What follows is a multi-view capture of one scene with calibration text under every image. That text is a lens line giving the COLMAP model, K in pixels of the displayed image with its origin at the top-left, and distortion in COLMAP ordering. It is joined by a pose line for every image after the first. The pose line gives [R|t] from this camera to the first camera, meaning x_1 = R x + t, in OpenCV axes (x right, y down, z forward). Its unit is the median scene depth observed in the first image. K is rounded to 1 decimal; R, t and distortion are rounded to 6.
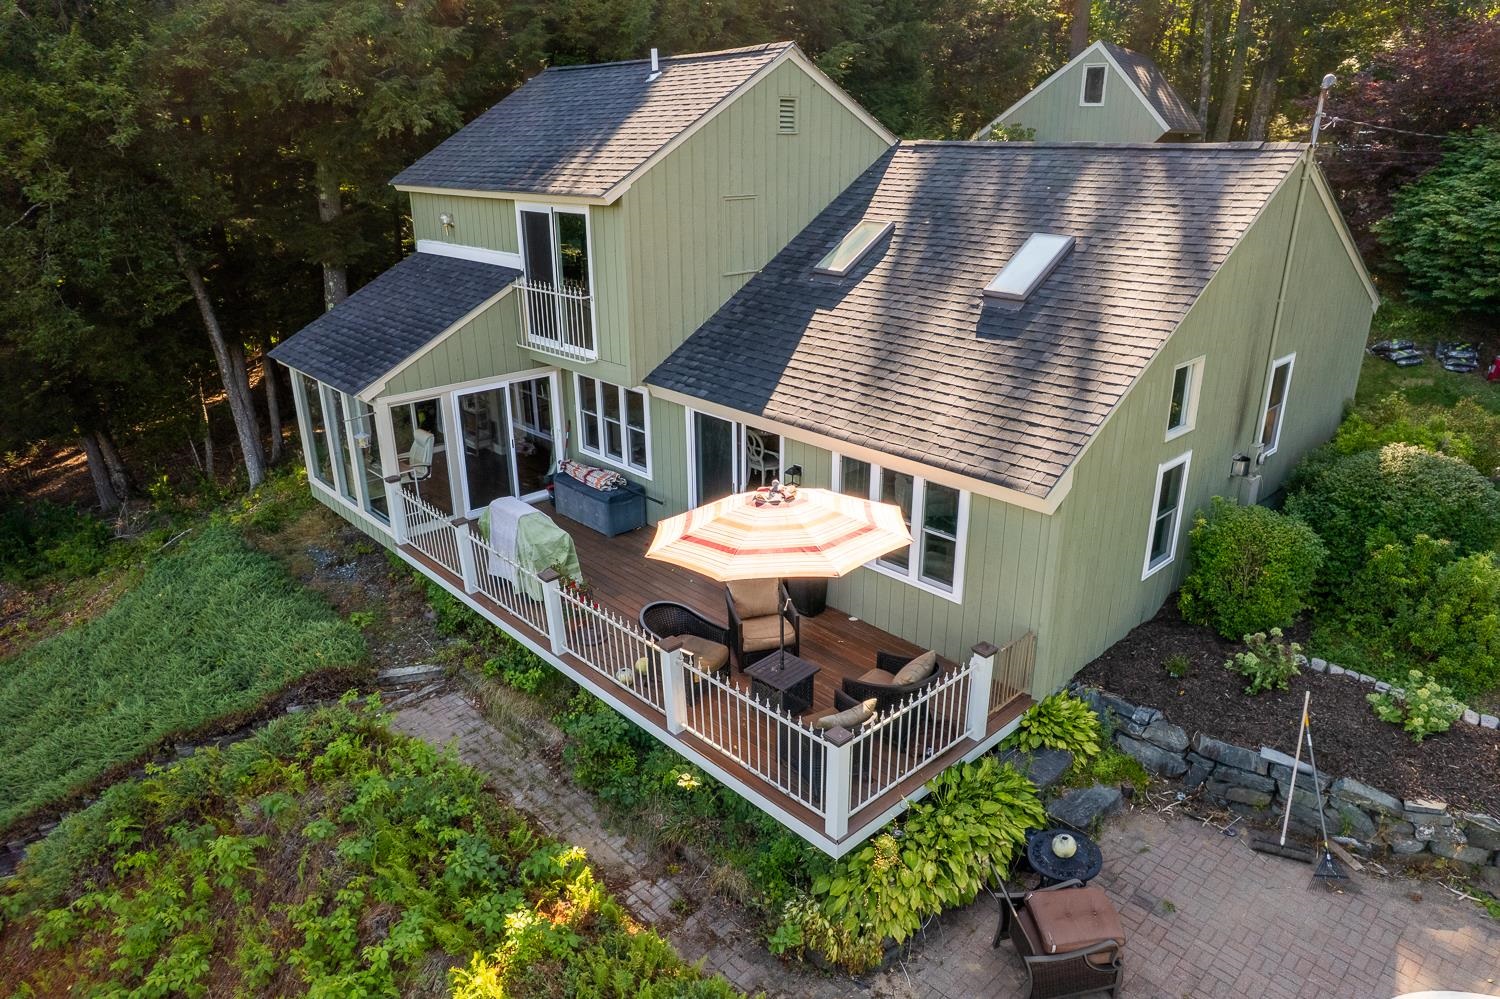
lens RADIAL K [[959.9, 0, 755.1], [0, 959.9, 503.1], [0, 0, 1]] dist [-0.073764, 0.064292]
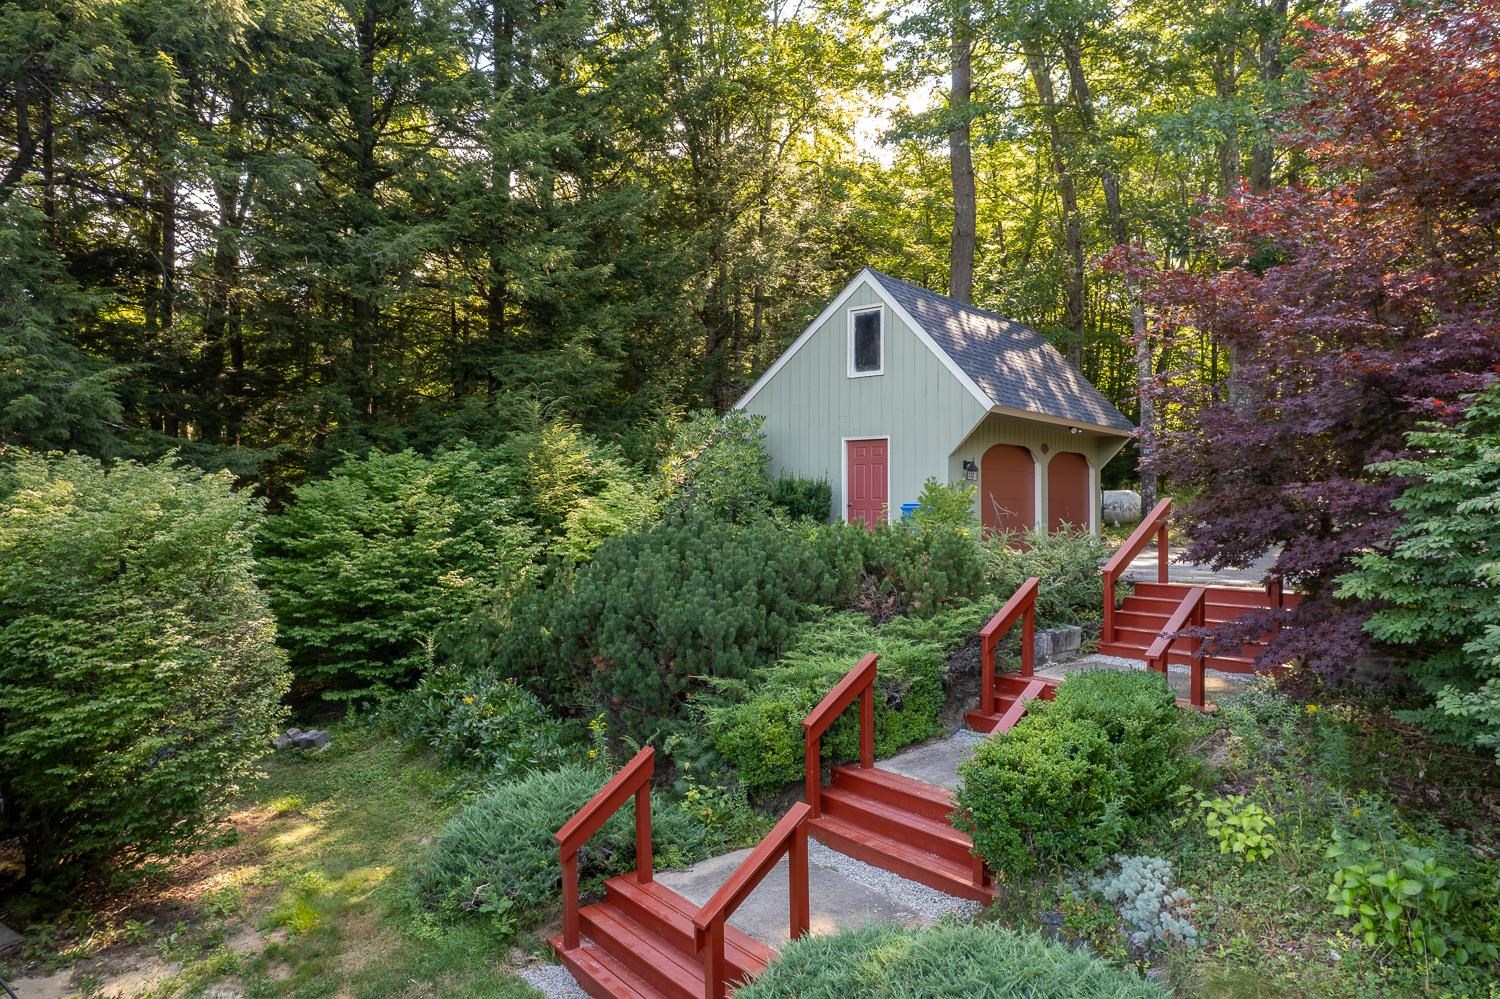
lens RADIAL K [[959.9, 0, 755.1], [0, 959.9, 503.1], [0, 0, 1]] dist [-0.073764, 0.064292]
pose [[0.993327, -0.000536, -0.115331, 0.903932], [-0.041175, 0.932441, -0.358968, -0.362779], [0.107732, 0.361321, 0.926197, 1.249444]]
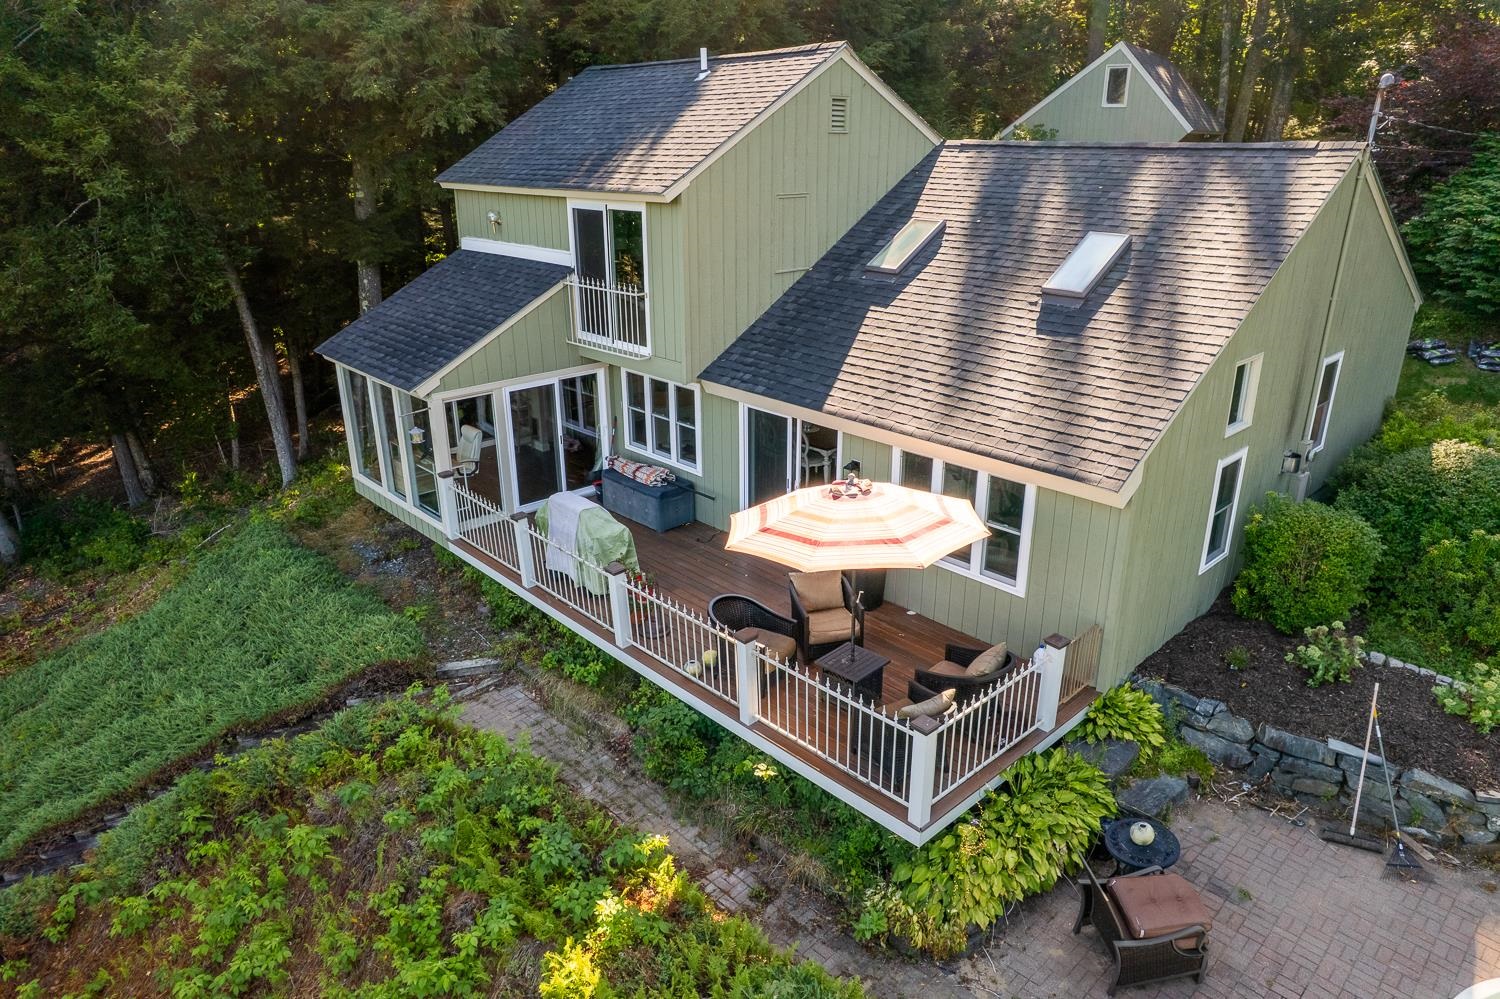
lens RADIAL K [[959.9, 0, 755.1], [0, 959.9, 503.1], [0, 0, 1]] dist [-0.073764, 0.064292]
pose [[0.999998, 0.001999, -0.000787, -0.060148], [-0.002000, 0.999998, -0.000774, 0.006170], [0.000785, 0.000775, 0.999999, -0.009166]]
